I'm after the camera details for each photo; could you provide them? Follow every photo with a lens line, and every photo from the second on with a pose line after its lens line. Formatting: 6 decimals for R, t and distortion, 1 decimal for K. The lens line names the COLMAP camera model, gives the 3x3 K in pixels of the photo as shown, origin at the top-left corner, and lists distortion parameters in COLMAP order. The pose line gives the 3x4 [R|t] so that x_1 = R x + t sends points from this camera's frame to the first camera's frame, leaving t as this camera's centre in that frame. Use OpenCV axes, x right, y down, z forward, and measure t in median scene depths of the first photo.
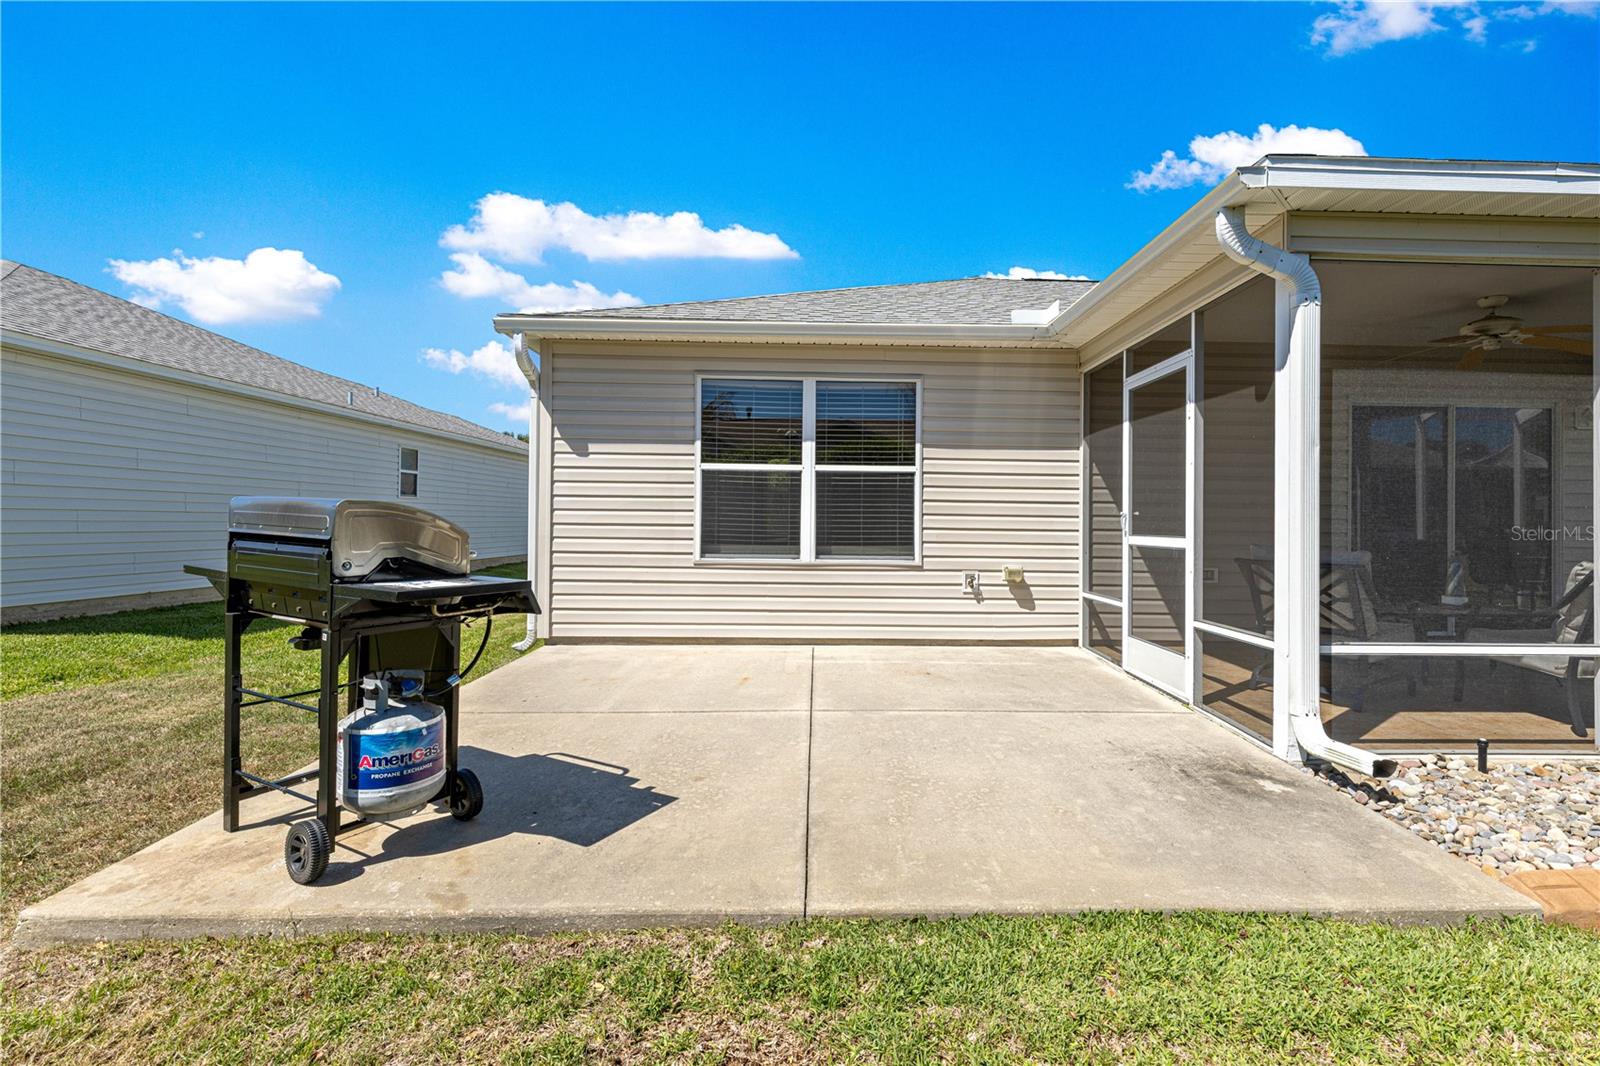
lens RADIAL K [[678.5, 0, 800.0], [0, 678.5, 533.0], [0, 0, 1]] dist [0.000600, 0.000033]
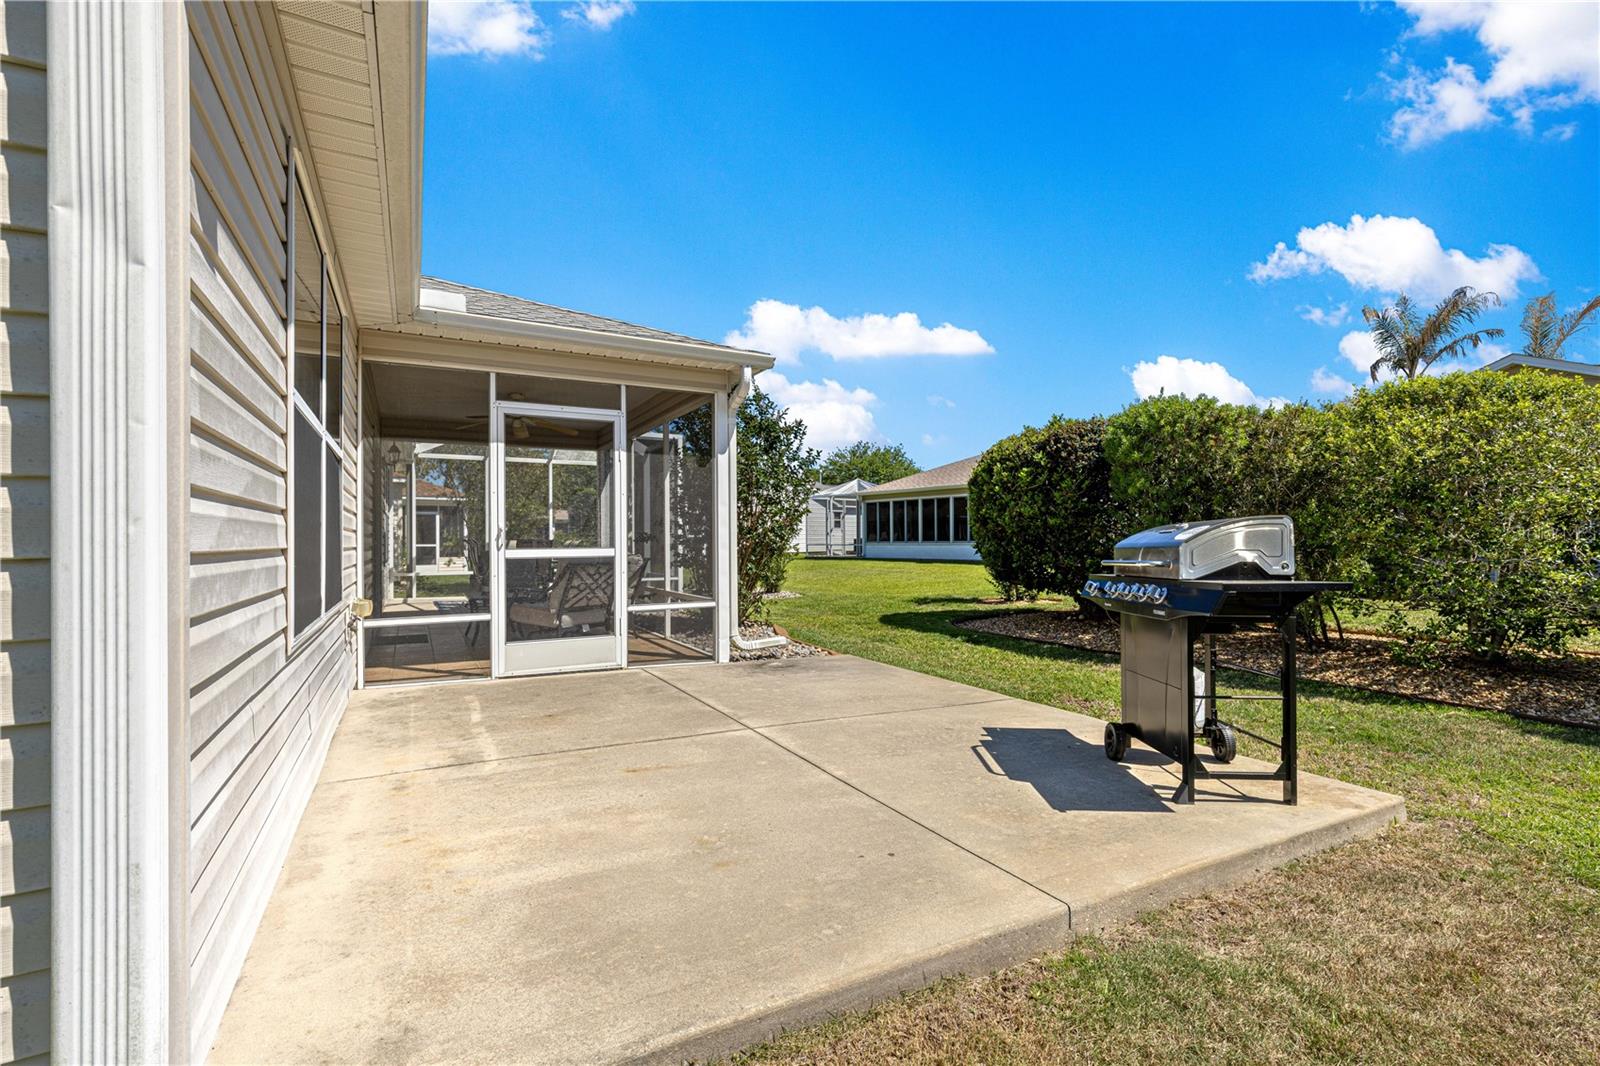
lens RADIAL K [[720.2, 0, 804.9], [0, 720.2, 540.1], [0, 0, 1]] dist [0.004265, 0.000210]
pose [[-0.456583, -0.003934, 0.889672, -0.914485], [0.006562, 0.999948, 0.007790, -0.017307], [-0.889657, 0.009395, -0.456533, 1.352505]]
